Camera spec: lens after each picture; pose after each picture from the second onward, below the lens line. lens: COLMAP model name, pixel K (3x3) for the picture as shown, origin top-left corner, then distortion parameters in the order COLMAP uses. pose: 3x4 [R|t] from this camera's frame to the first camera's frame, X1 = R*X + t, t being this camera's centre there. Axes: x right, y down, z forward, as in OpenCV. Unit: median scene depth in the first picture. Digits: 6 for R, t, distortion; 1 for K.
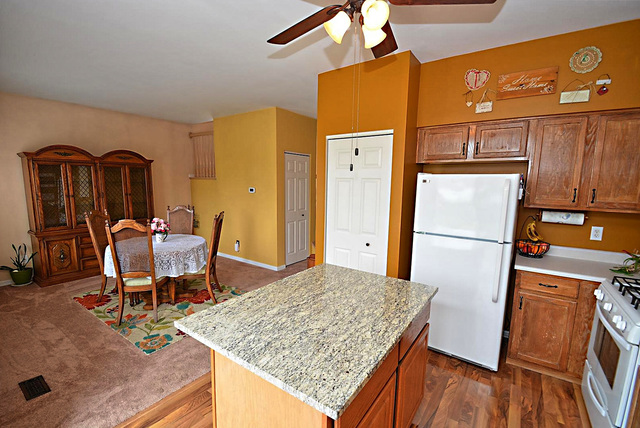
lens RADIAL K [[286.2, 0, 312.1], [0, 286.2, 222.6], [0, 0, 1]] dist [0.004223, -0.011270]
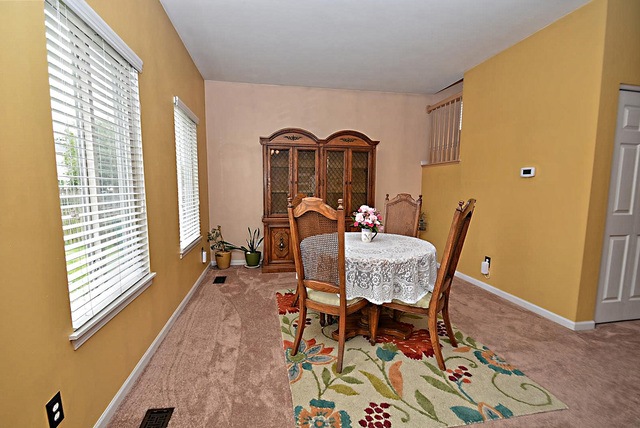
lens RADIAL K [[286.2, 0, 312.1], [0, 286.2, 222.6], [0, 0, 1]] dist [0.004223, -0.011270]
pose [[0.716315, 0.075073, -0.693727, -0.191874], [-0.095659, 0.995374, 0.008943, 0.035142], [0.691189, 0.059955, 0.720183, 0.511720]]
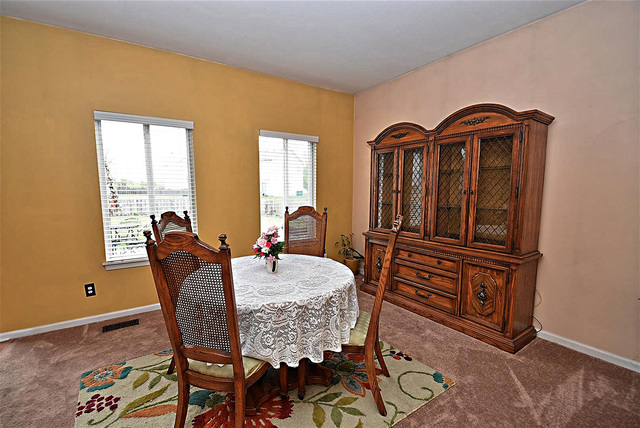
lens RADIAL K [[282.8, 0, 312.9], [0, 282.8, 221.9], [0, 0, 1]] dist [0.003662, -0.011683]
pose [[-0.359662, 0.096078, -0.928123, -0.093559], [-0.133472, 0.979158, 0.153084, -0.139145], [0.923487, 0.178936, -0.339342, 1.482962]]
